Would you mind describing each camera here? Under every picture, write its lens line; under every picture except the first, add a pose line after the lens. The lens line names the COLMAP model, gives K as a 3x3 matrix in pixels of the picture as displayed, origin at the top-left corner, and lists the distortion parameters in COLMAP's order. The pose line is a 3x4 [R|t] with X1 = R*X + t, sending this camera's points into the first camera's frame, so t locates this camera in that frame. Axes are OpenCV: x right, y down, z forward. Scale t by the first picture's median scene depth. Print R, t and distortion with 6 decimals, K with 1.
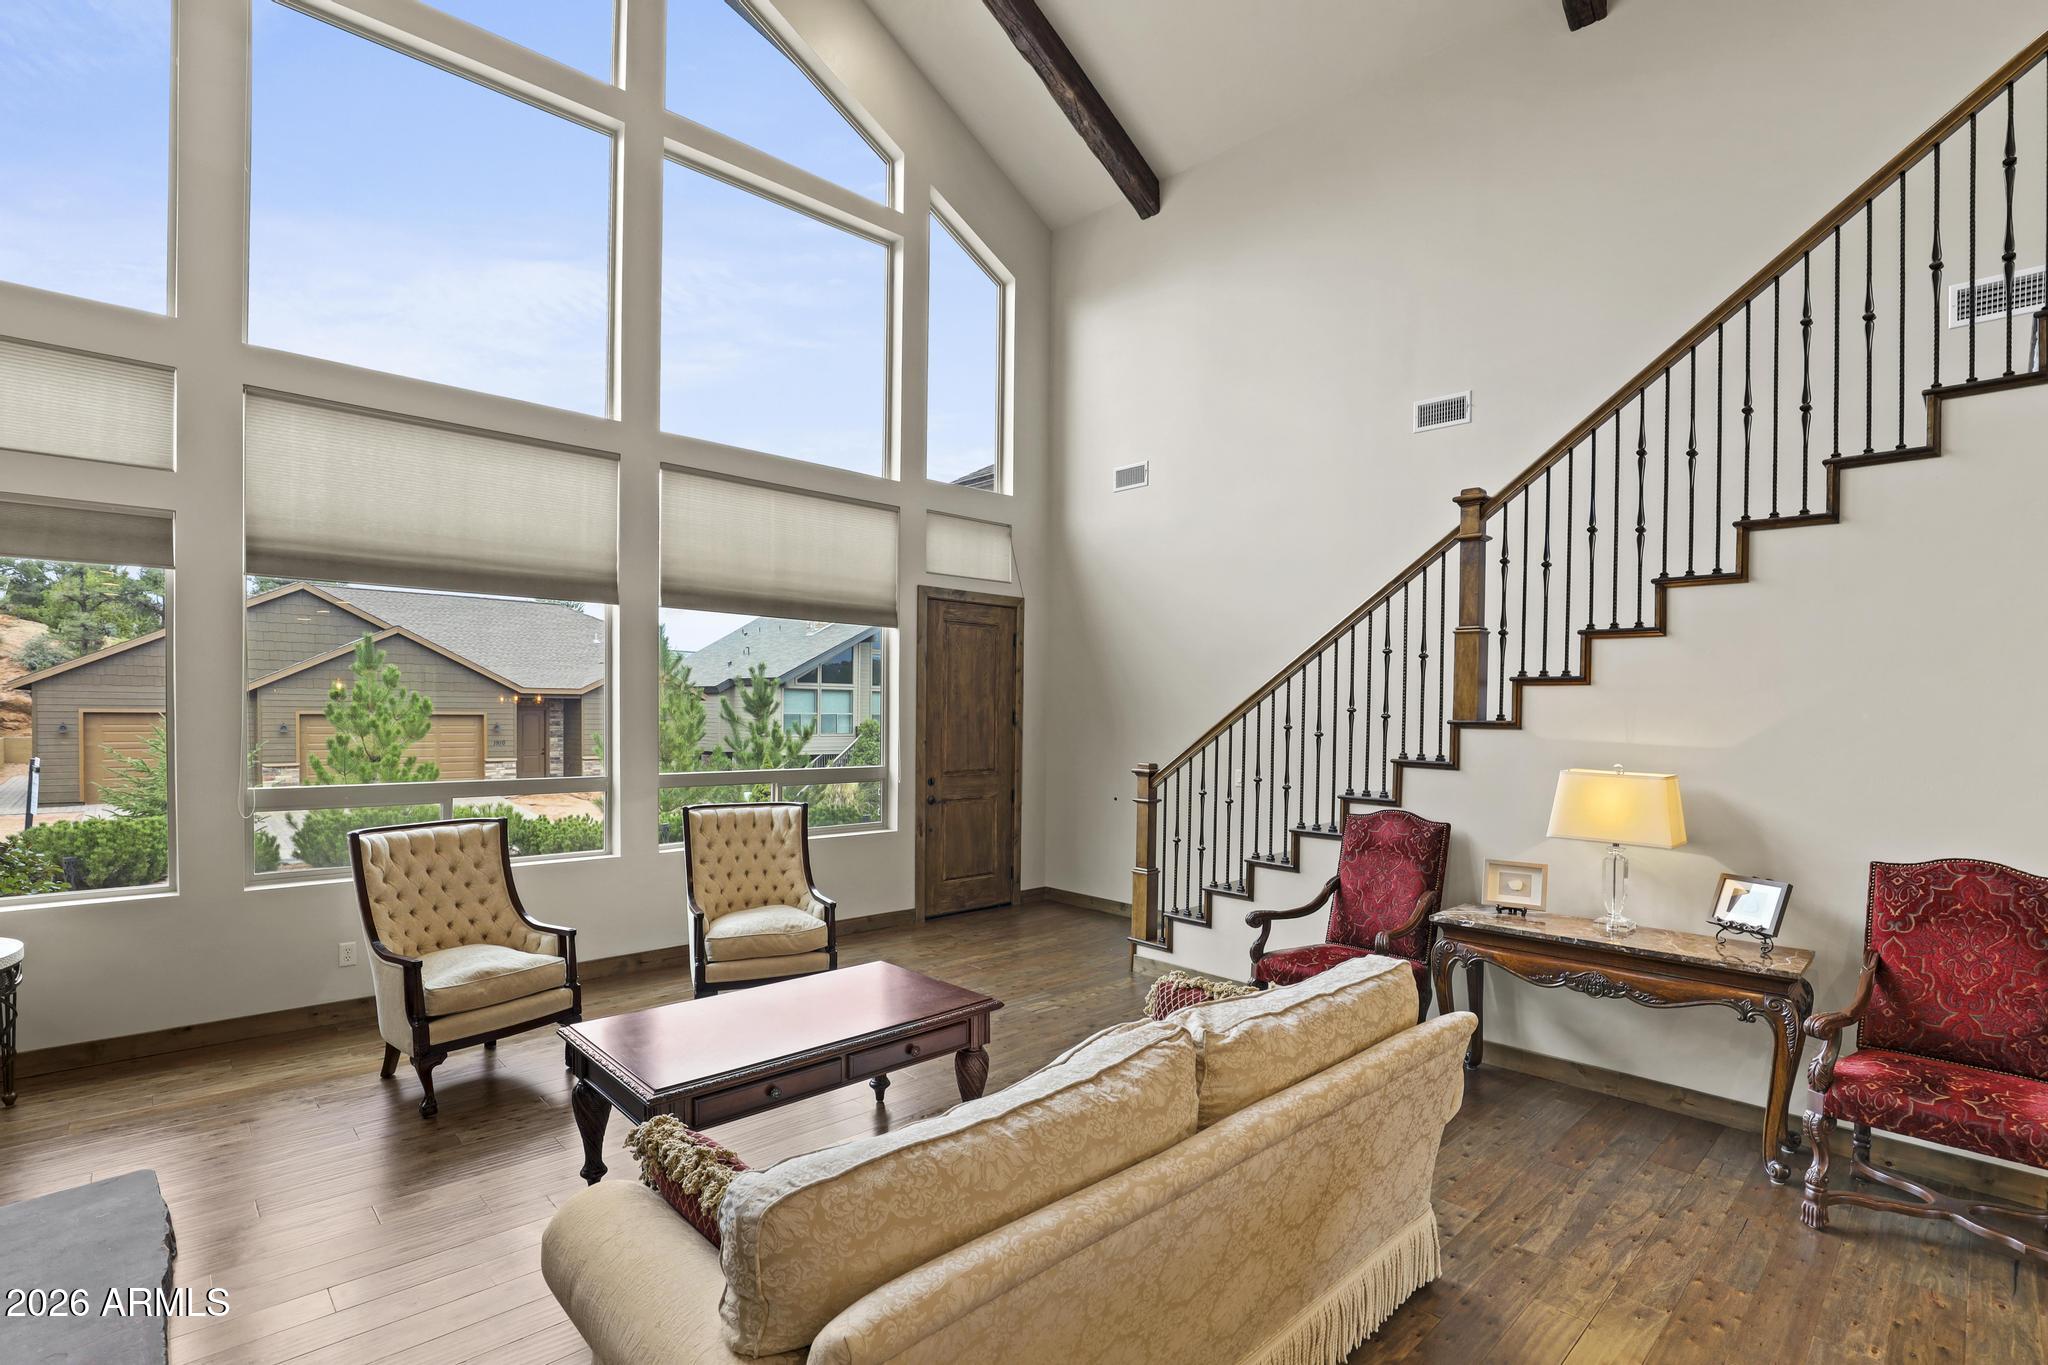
lens RADIAL K [[957.3, 0, 1022.8], [0, 957.3, 728.7], [0, 0, 1]] dist [-0.034656, 0.005460]
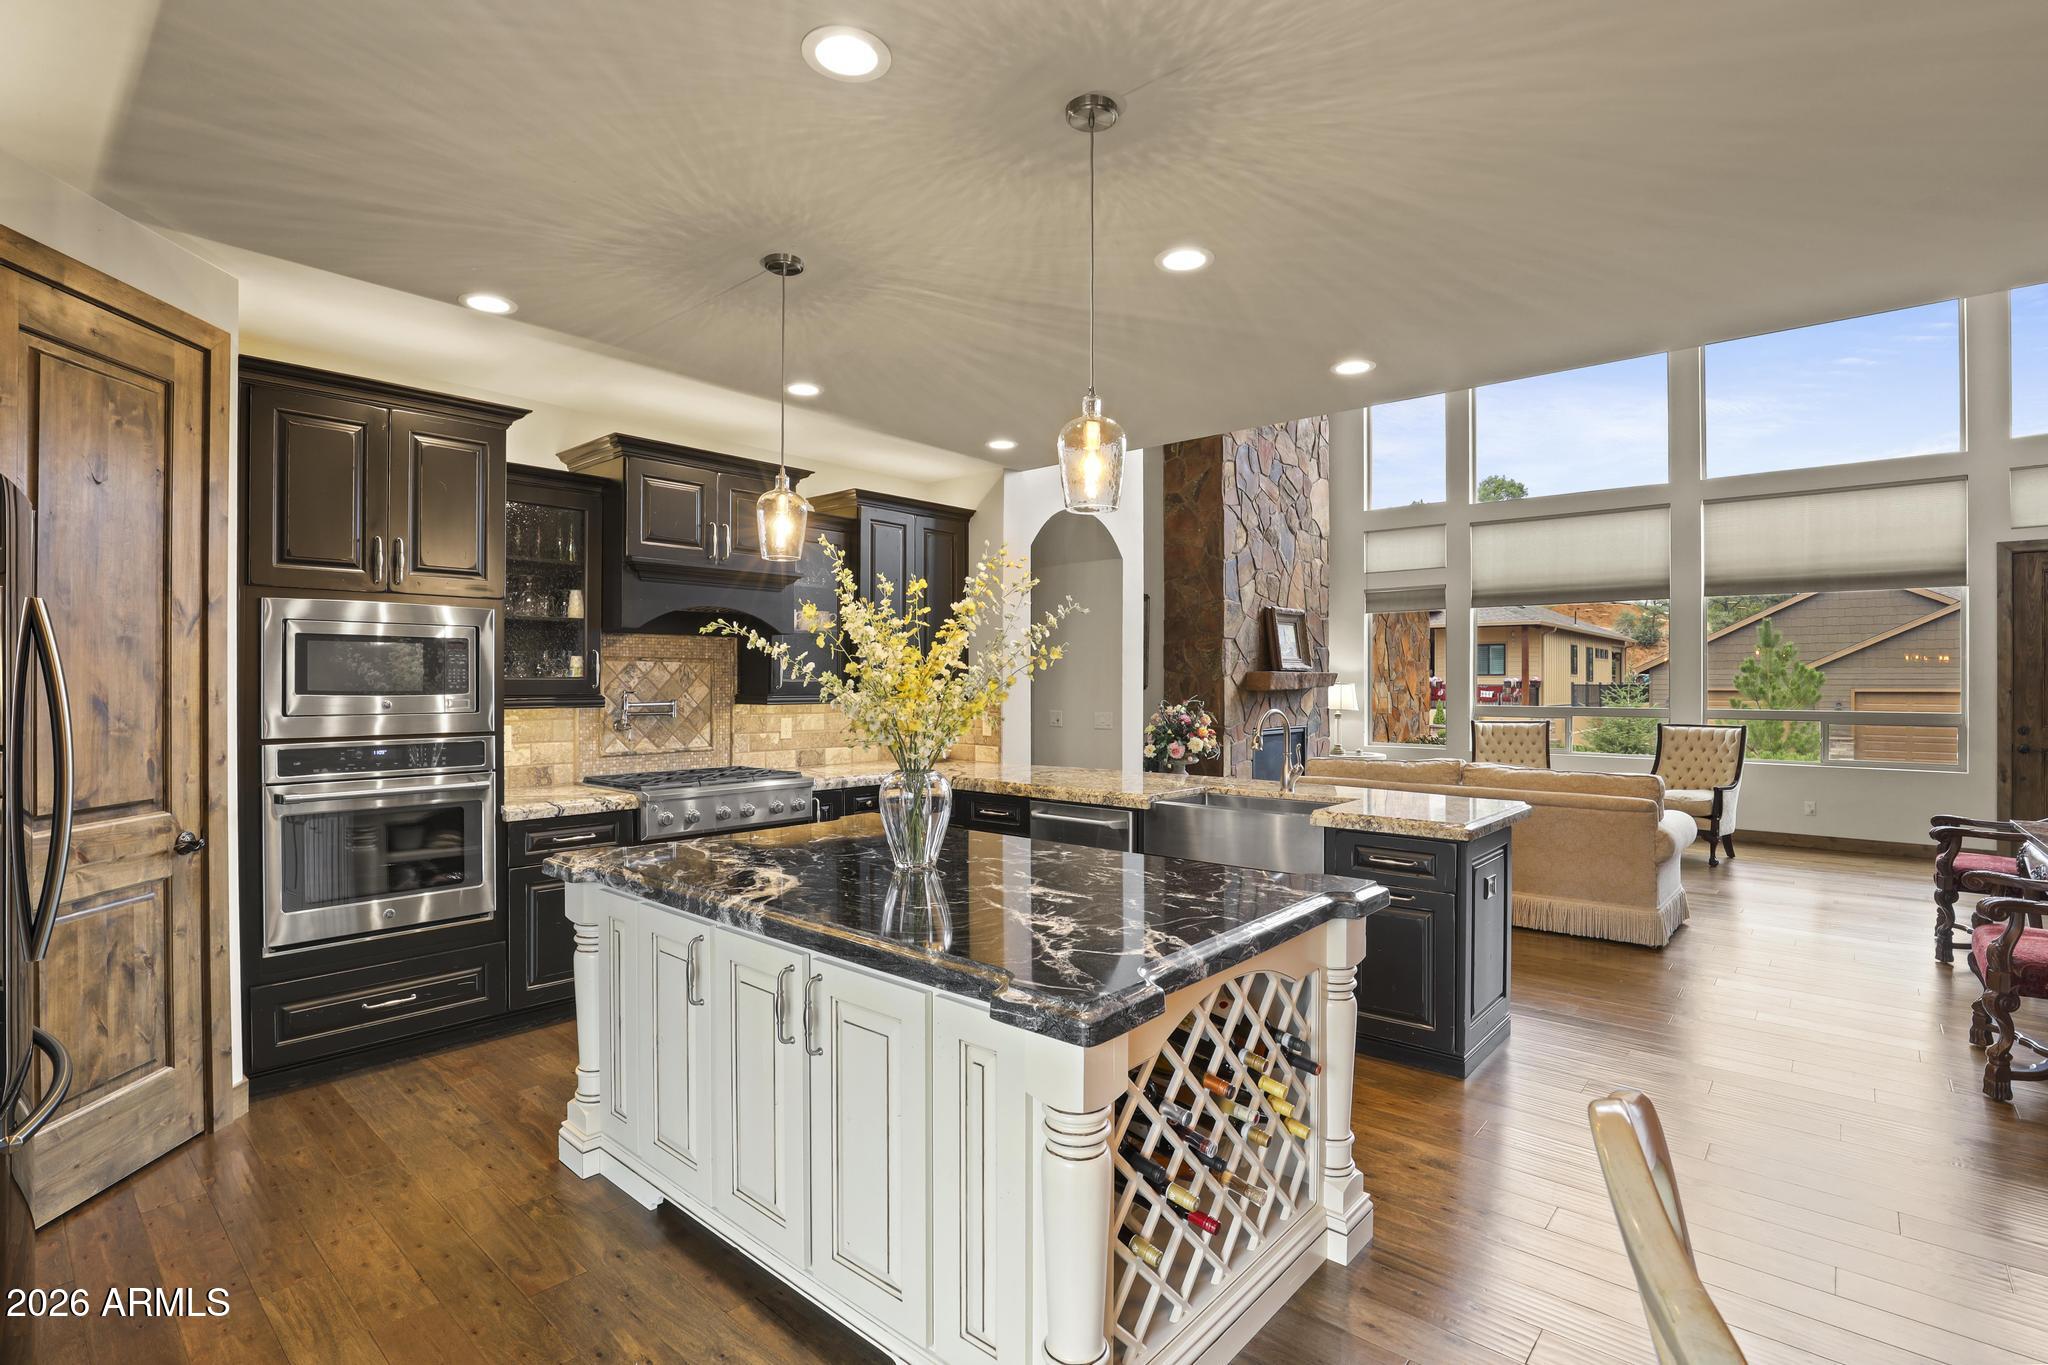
lens RADIAL K [[957.3, 0, 1018.4], [0, 957.3, 682.0], [0, 0, 1]] dist [-0.034656, 0.005460]
pose [[0.079029, -0.014117, -0.996772, 1.198333], [-0.022200, 0.999627, -0.015918, 0.063920], [0.996625, 0.023386, 0.078686, -0.218784]]
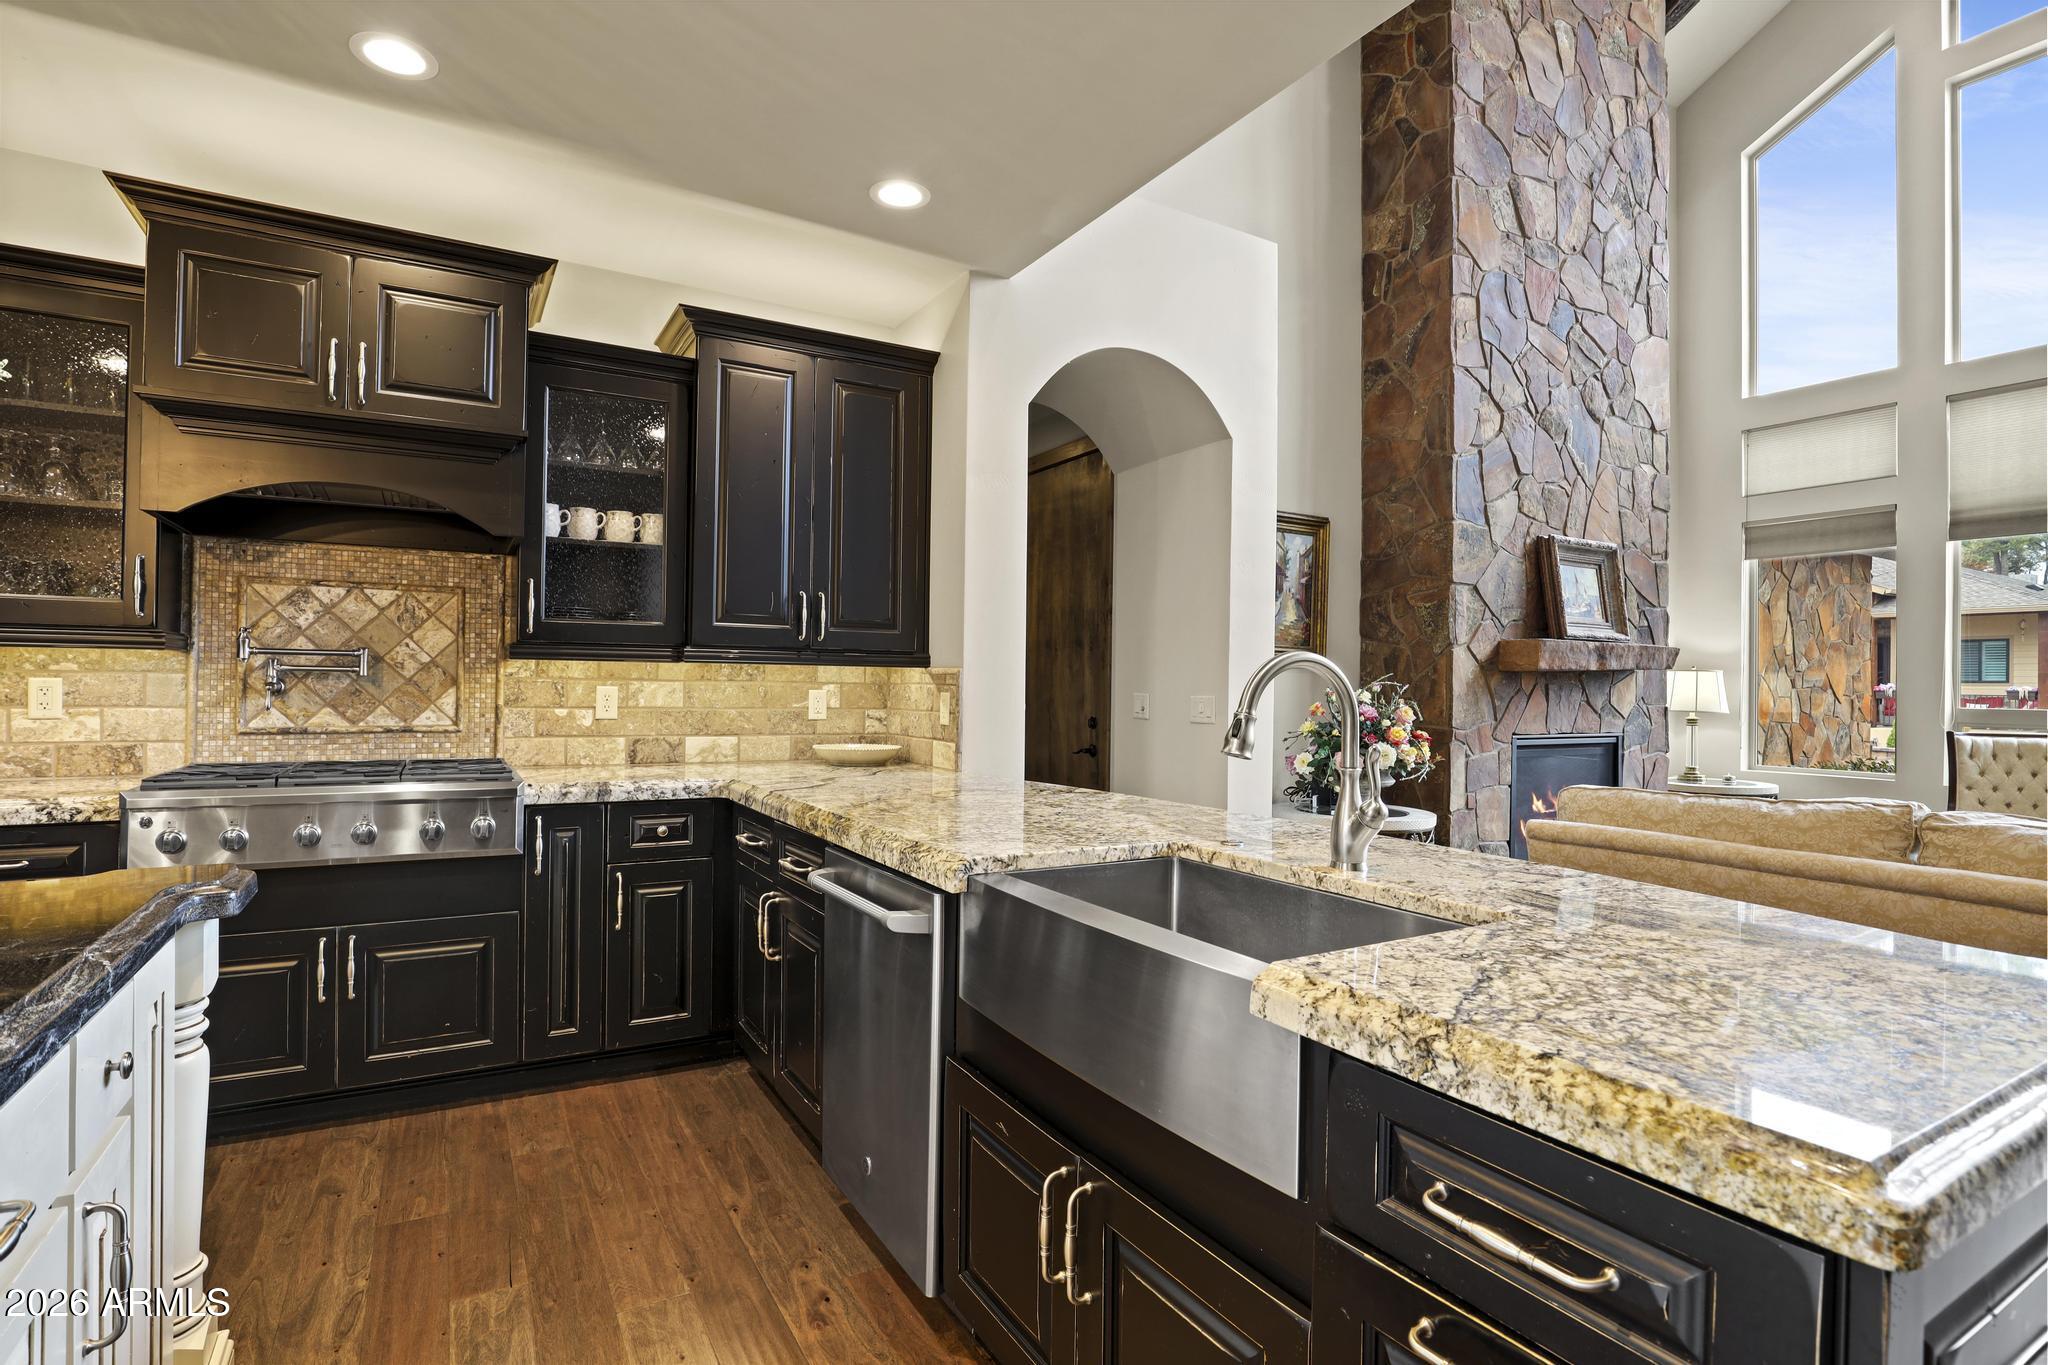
lens RADIAL K [[998.2, 0, 1020.0], [0, 998.2, 677.2], [0, 0, 1]] dist [-0.027779, 0.003220]
pose [[-0.236088, -0.025454, -0.971398, 0.707835], [-0.038956, 0.999101, -0.016712, 0.087795], [0.970950, 0.033897, -0.236868, 0.068926]]
